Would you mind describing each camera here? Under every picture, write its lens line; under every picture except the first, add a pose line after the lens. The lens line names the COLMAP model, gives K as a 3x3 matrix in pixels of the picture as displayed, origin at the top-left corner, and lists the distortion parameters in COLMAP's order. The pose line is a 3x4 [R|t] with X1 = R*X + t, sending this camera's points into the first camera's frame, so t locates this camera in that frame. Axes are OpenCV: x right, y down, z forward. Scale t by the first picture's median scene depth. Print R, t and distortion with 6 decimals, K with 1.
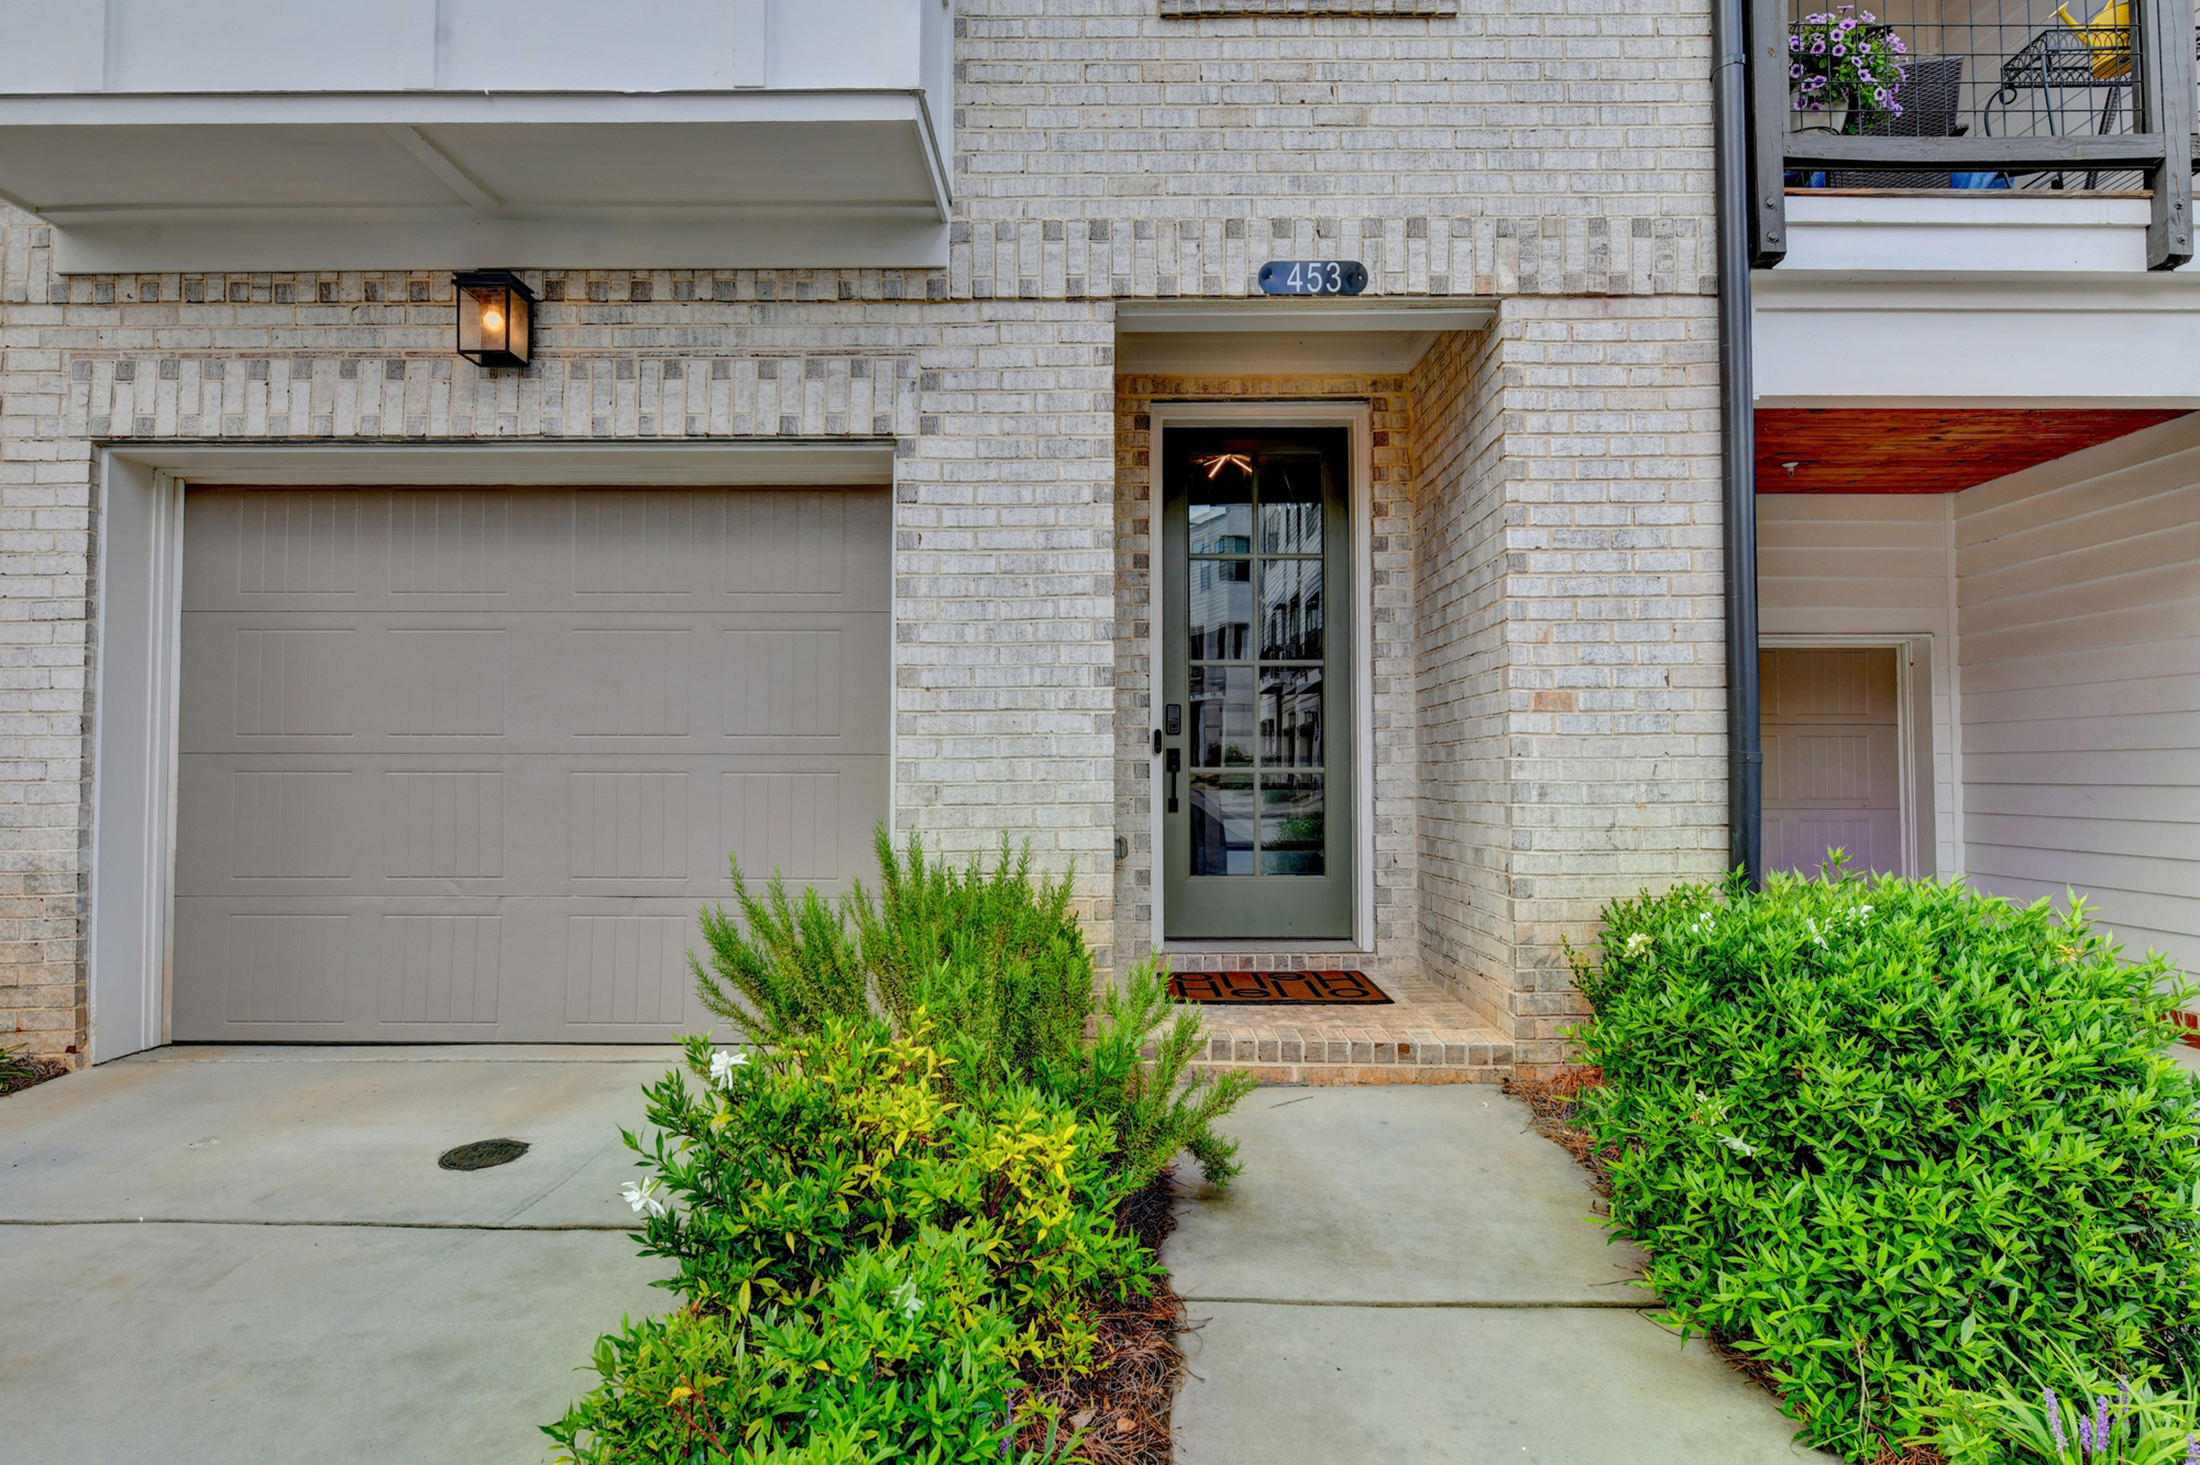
lens RADIAL K [[1383.2, 0, 1133.2], [0, 1383.2, 731.5], [0, 0, 1]] dist [-0.004936, -0.000224]
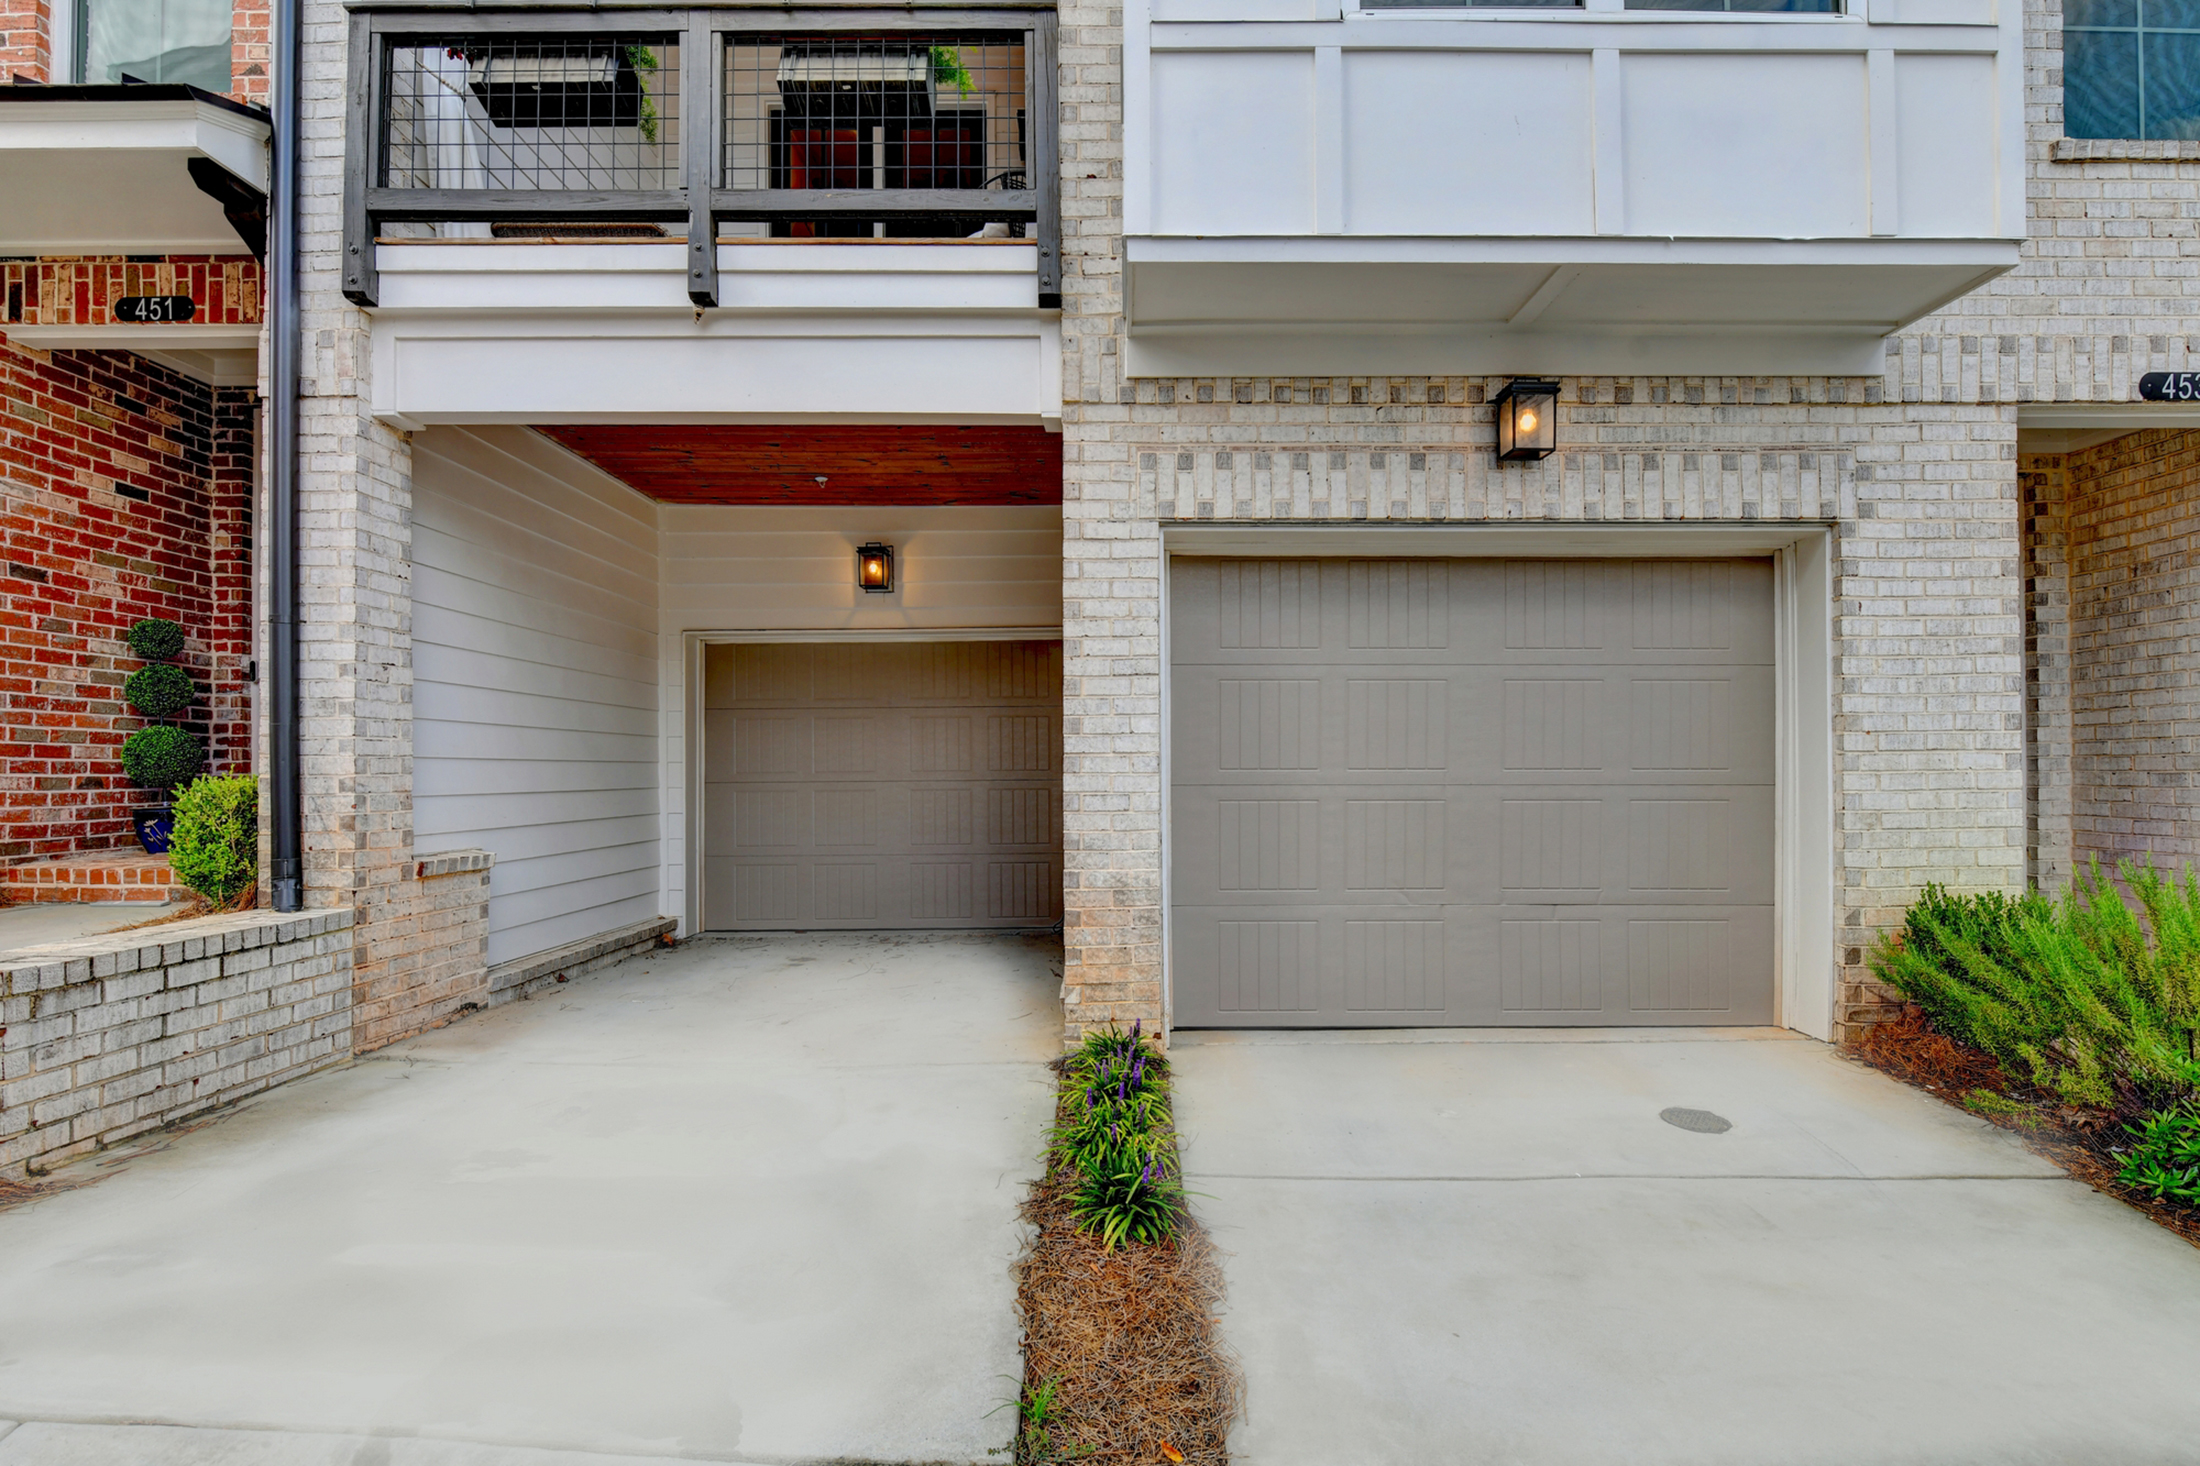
lens RADIAL K [[1263.2, 0, 1087.3], [0, 1263.2, 777.3], [0, 0, 1]] dist [-0.007300, -0.000540]
pose [[0.999928, -0.002319, 0.011743, -0.828199], [0.001861, 0.999243, 0.038852, -0.035128], [-0.011824, -0.038827, 0.999176, -0.082911]]
